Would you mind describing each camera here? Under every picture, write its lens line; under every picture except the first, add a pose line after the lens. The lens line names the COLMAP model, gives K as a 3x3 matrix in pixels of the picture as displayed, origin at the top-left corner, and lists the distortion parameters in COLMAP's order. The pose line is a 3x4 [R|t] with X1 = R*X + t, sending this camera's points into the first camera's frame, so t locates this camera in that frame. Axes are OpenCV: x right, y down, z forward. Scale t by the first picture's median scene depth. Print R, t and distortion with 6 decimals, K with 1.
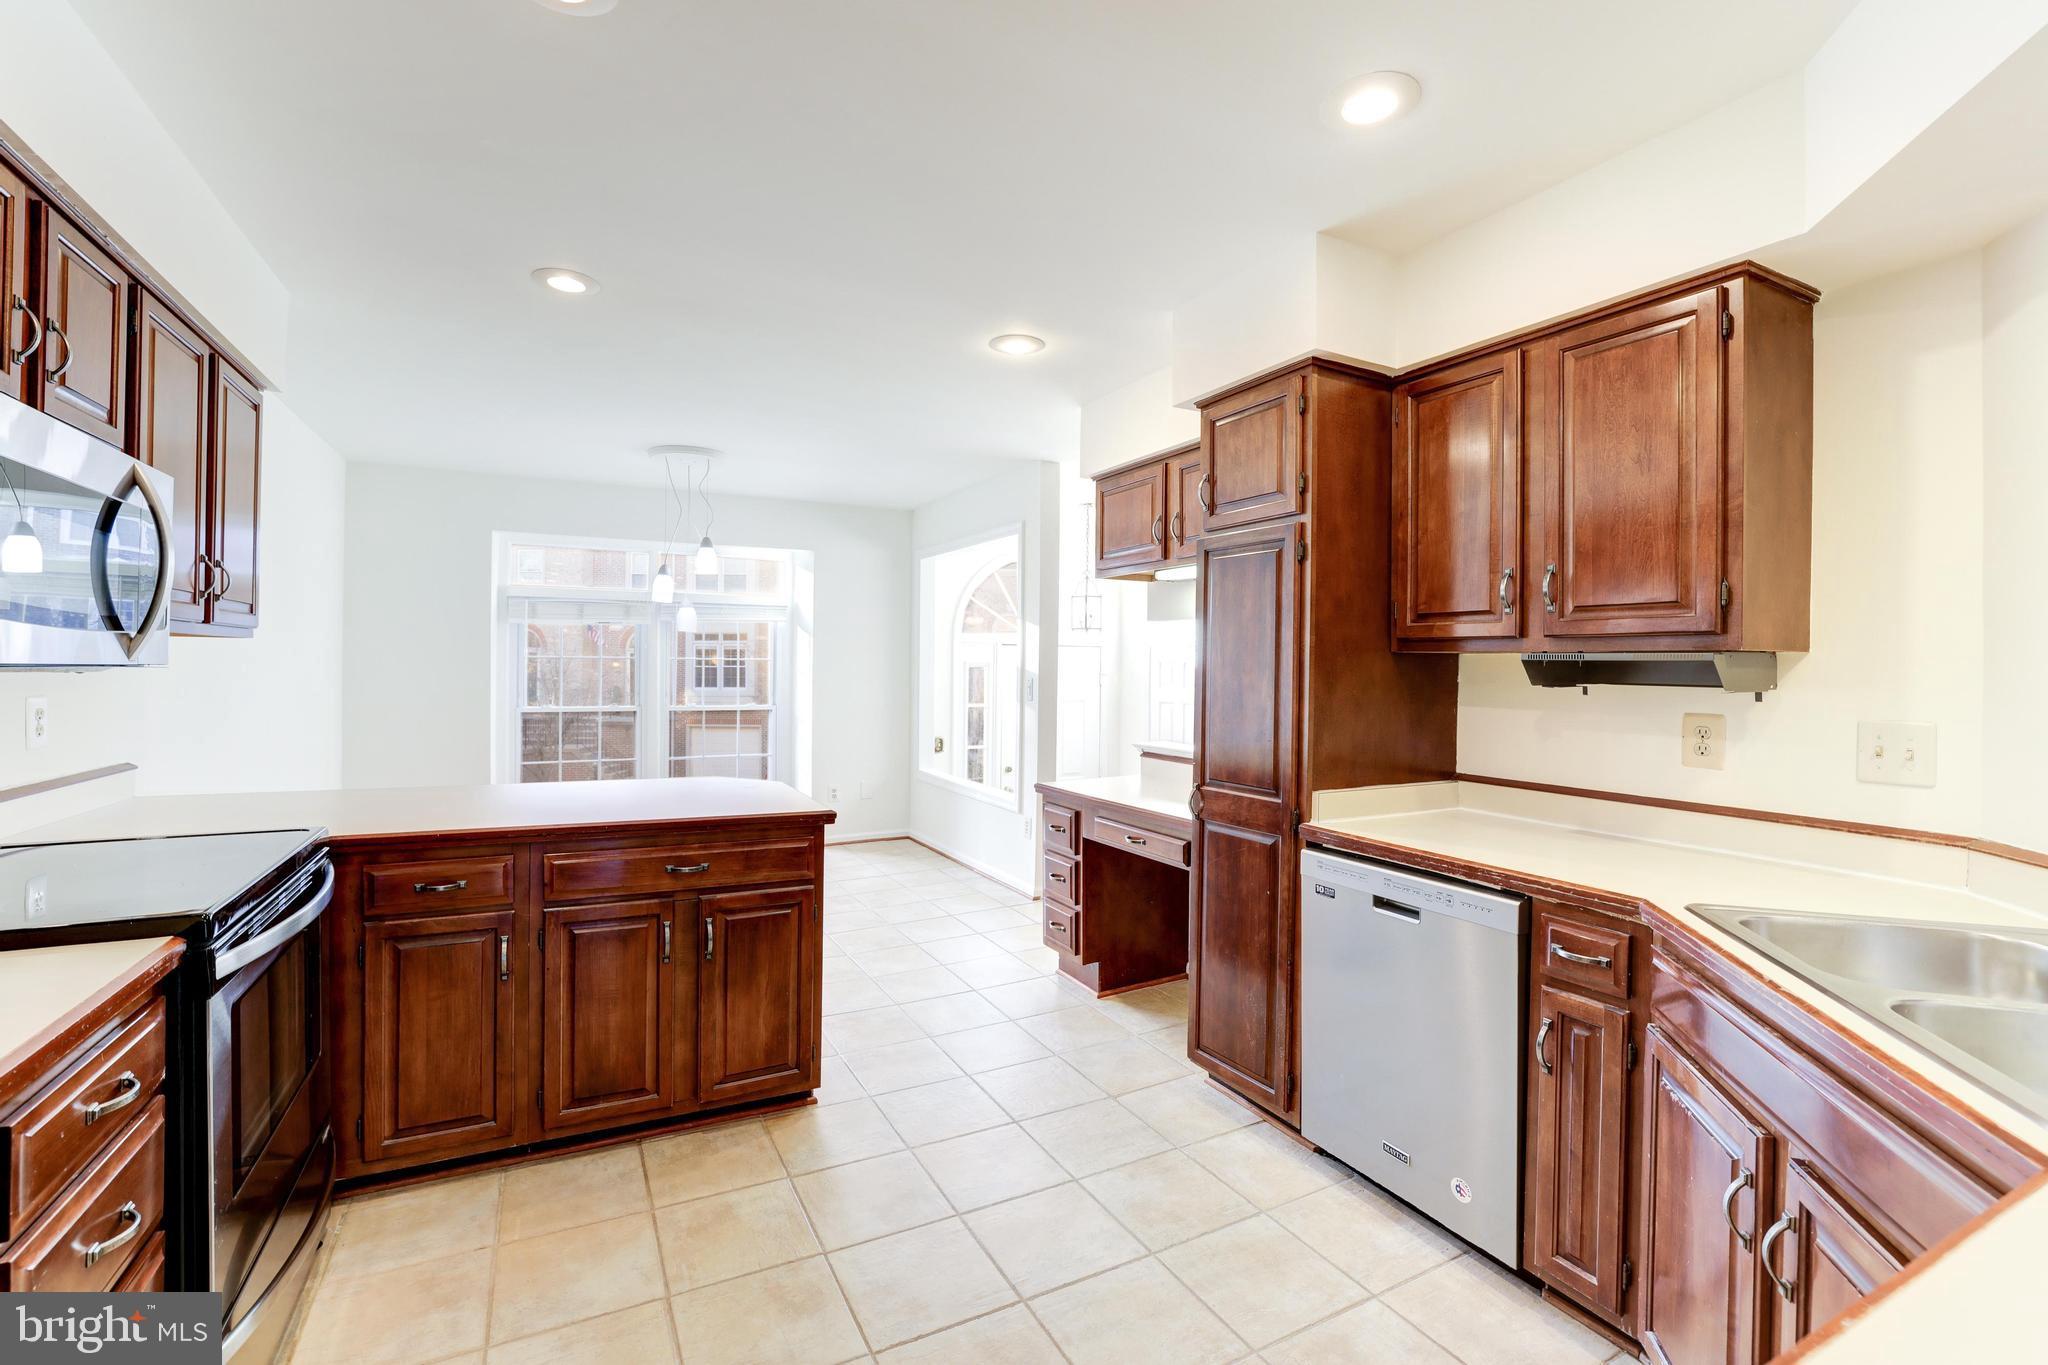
lens RADIAL K [[889.3, 0, 1008.8], [0, 889.3, 668.4], [0, 0, 1]] dist [-0.049803, 0.020774]
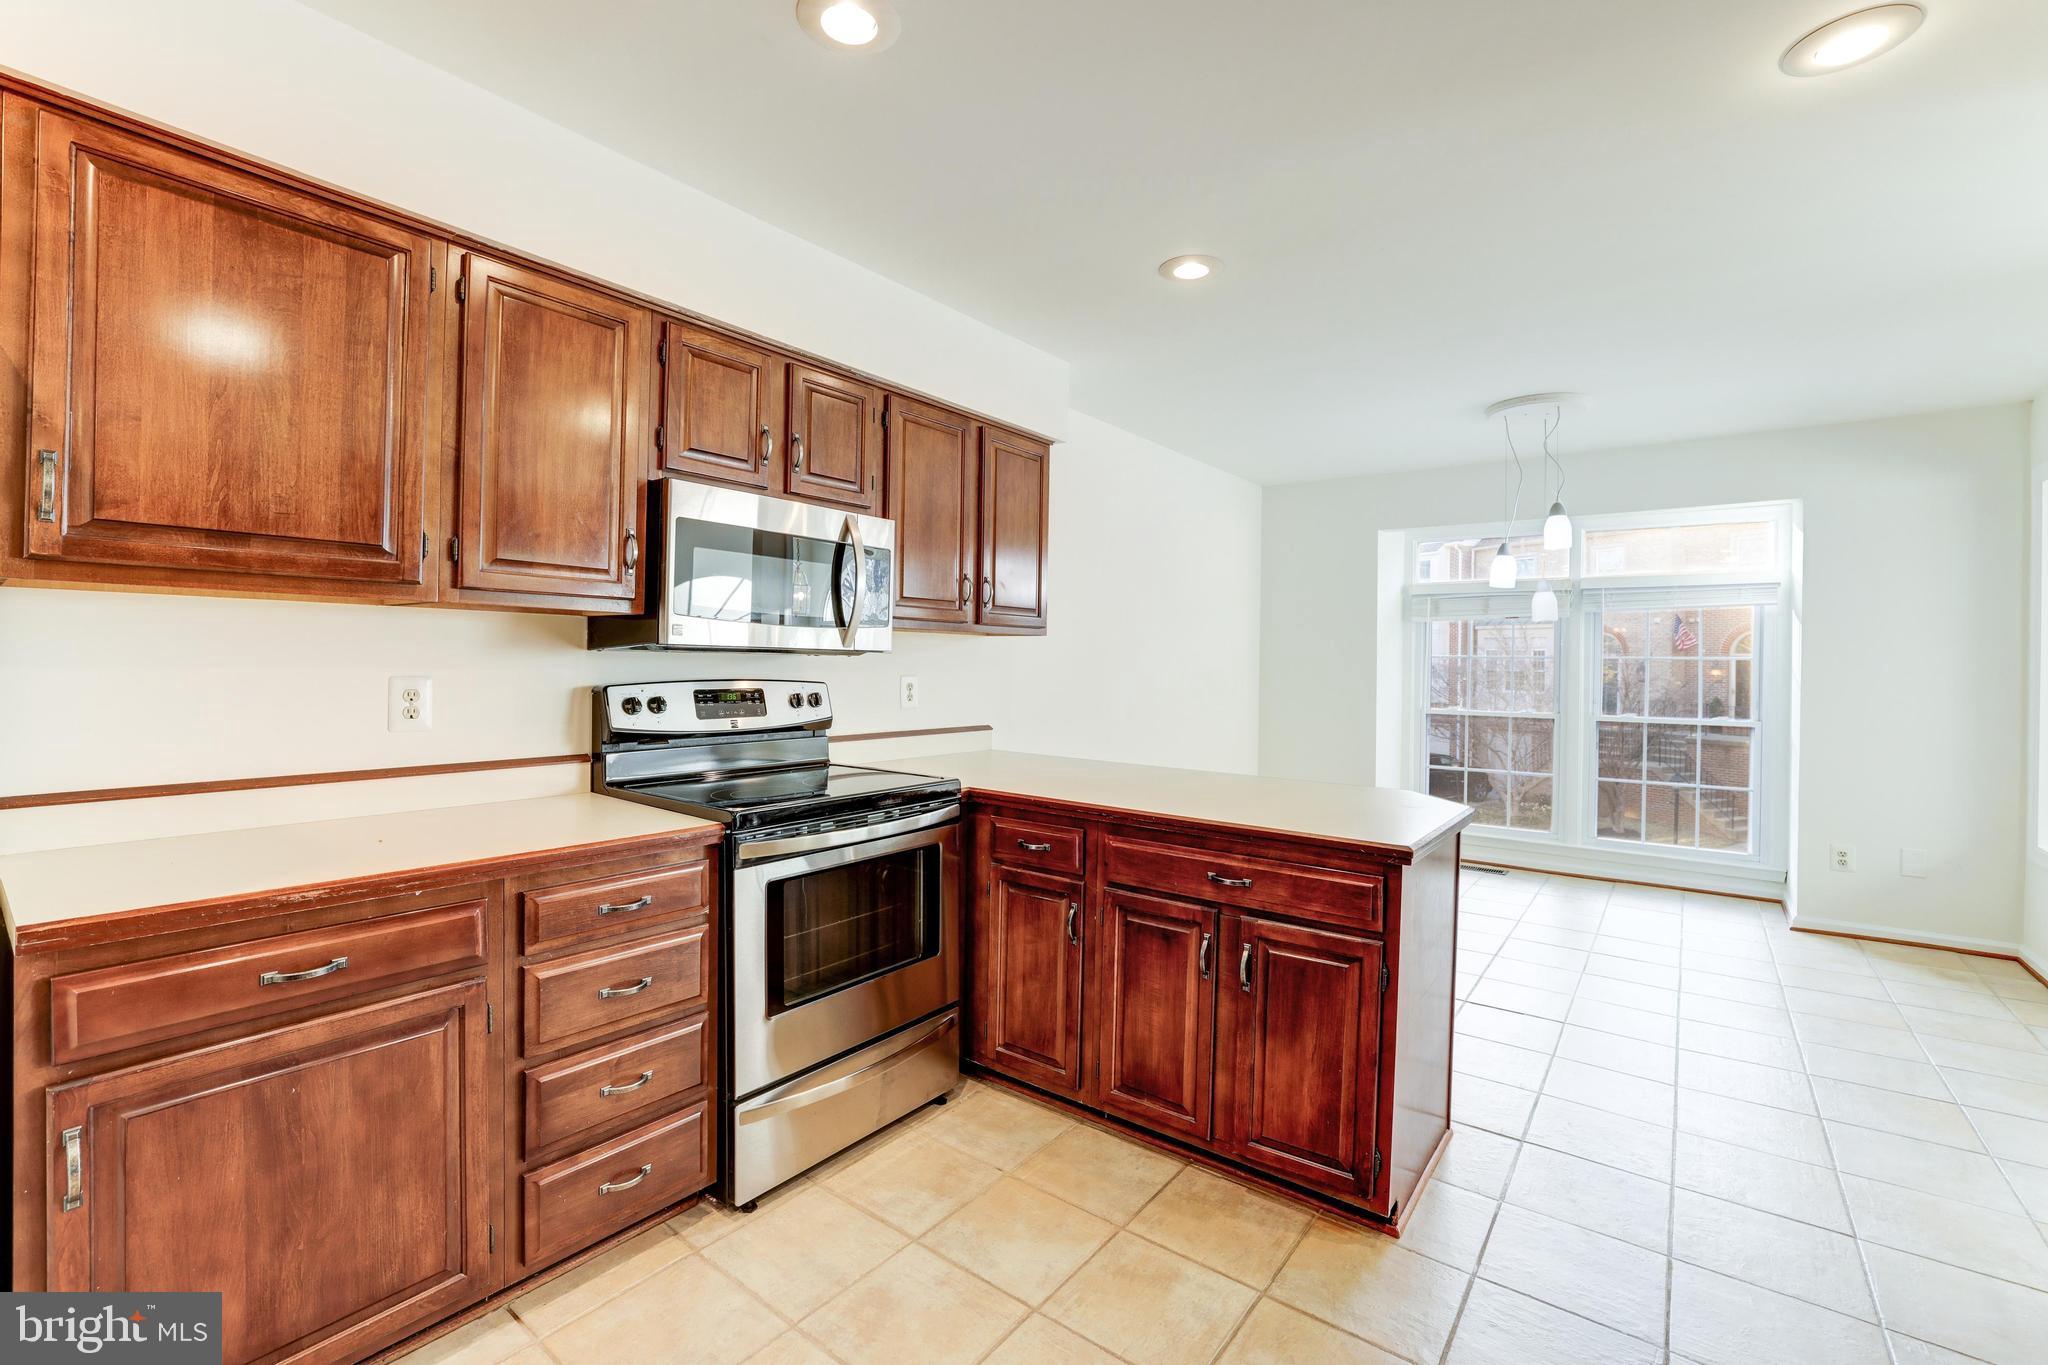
lens RADIAL K [[889.3, 0, 1008.8], [0, 889.3, 668.4], [0, 0, 1]] dist [-0.049803, 0.020774]
pose [[0.417110, 0.001155, -0.908855, 0.338473], [-0.009617, 0.999949, -0.003143, 0.019827], [0.908805, 0.010051, 0.417100, 0.421118]]
